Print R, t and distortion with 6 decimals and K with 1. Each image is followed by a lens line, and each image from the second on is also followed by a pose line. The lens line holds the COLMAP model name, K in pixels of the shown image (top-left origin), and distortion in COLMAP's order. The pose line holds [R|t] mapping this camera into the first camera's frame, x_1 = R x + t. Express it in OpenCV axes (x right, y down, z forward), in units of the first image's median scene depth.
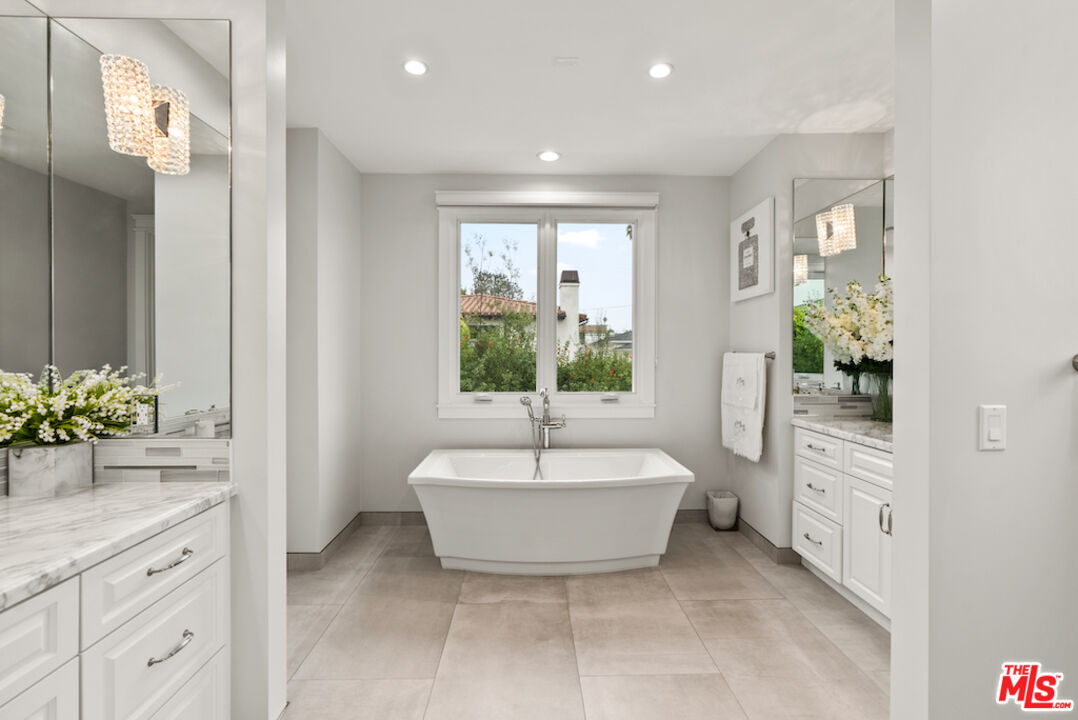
lens RADIAL K [[496.9, 0, 543.9], [0, 496.9, 358.7], [0, 0, 1]] dist [-0.014801, 0.004373]
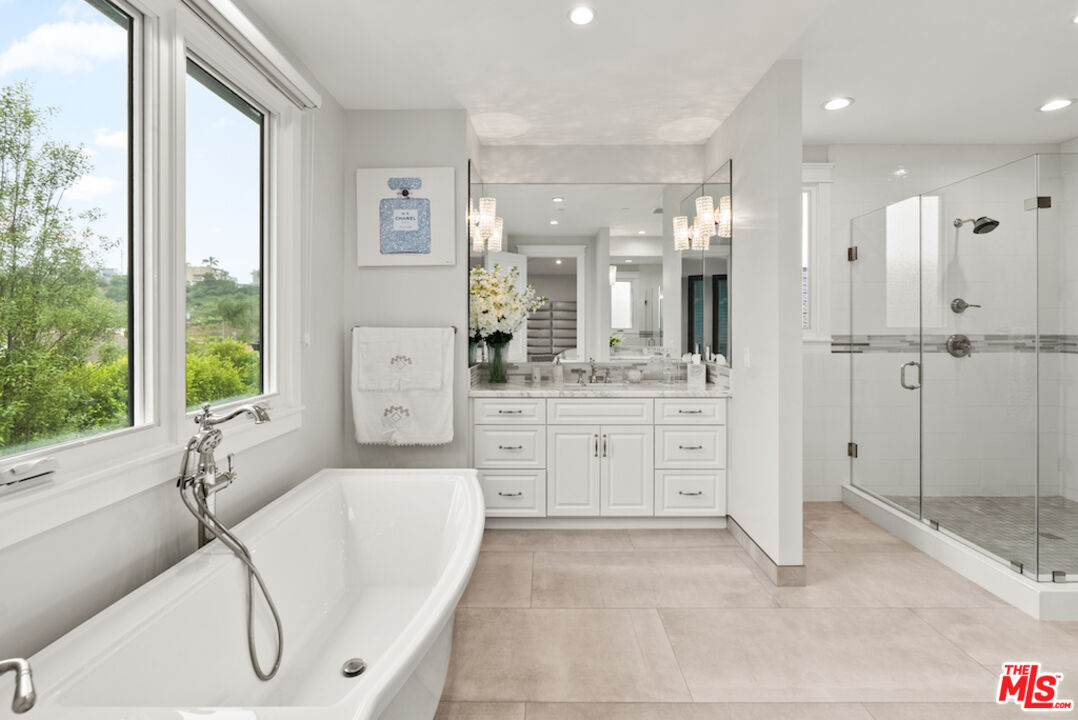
lens RADIAL K [[496.9, 0, 543.7], [0, 496.9, 332.1], [0, 0, 1]] dist [-0.014801, 0.004373]
pose [[0.025288, -0.009501, 0.999635, -0.575907], [0.012091, 0.999885, 0.009197, -0.010548], [-0.999607, 0.011854, 0.025400, 0.898297]]
